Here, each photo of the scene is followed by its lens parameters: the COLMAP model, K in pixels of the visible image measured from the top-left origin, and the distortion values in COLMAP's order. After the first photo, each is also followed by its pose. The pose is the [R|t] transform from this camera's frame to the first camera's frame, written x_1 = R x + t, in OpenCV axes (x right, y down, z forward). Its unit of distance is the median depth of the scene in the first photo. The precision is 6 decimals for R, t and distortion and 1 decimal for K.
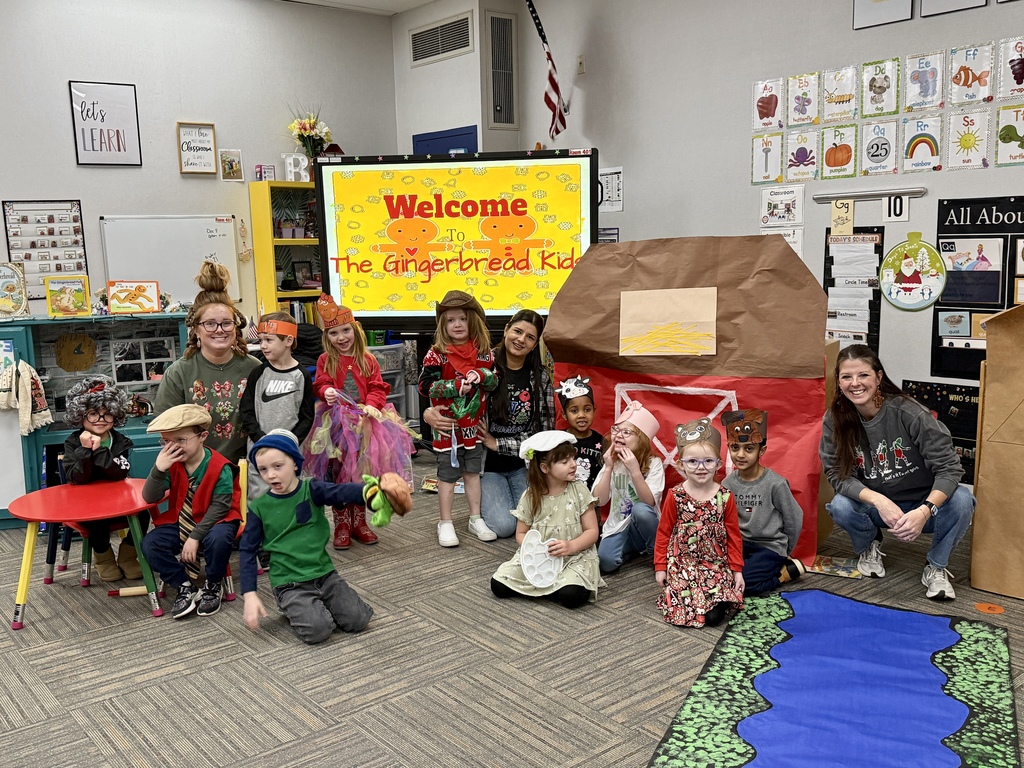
lens RADIAL K [[962.9, 0, 500.3], [0, 962.9, 411.8], [0, 0, 1]] dist [0.017821, 0.000000]
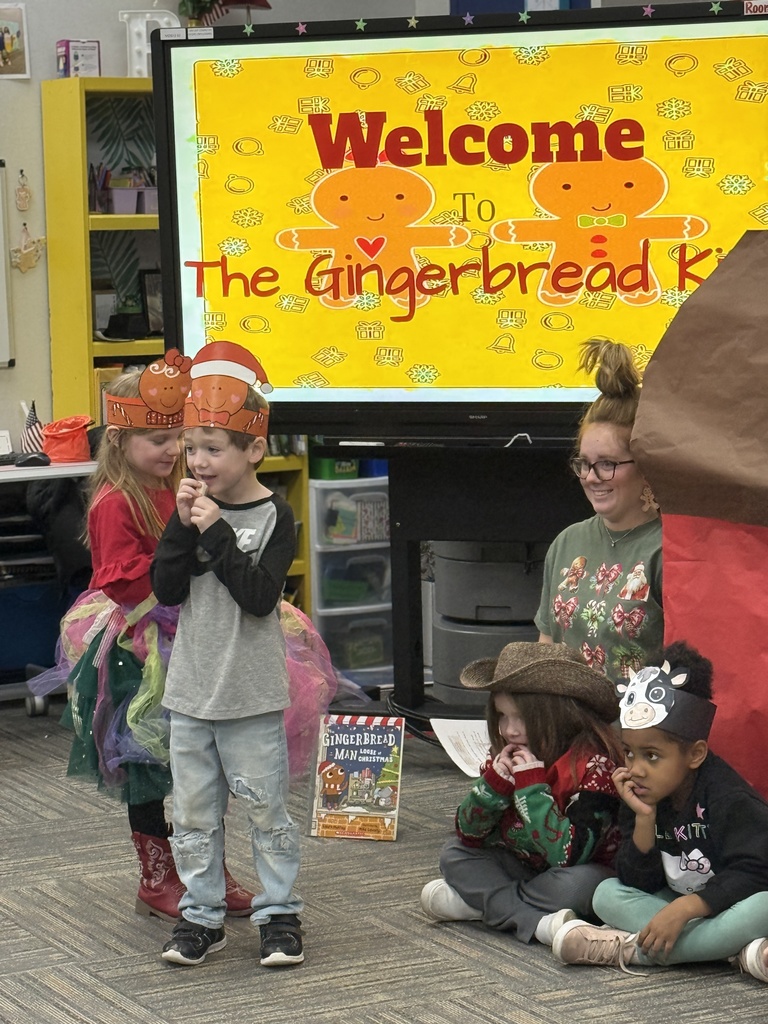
lens RADIAL K [[2886.4, 0, 381.6], [0, 2886.4, 513.8], [0, 0, 1]] dist [-0.052896, 0.000000]
pose [[0.979723, 0.017467, -0.199596, 0.163582], [-0.031001, 0.997411, -0.064885, 0.029118], [0.197946, 0.069757, 0.977728, -0.207243]]
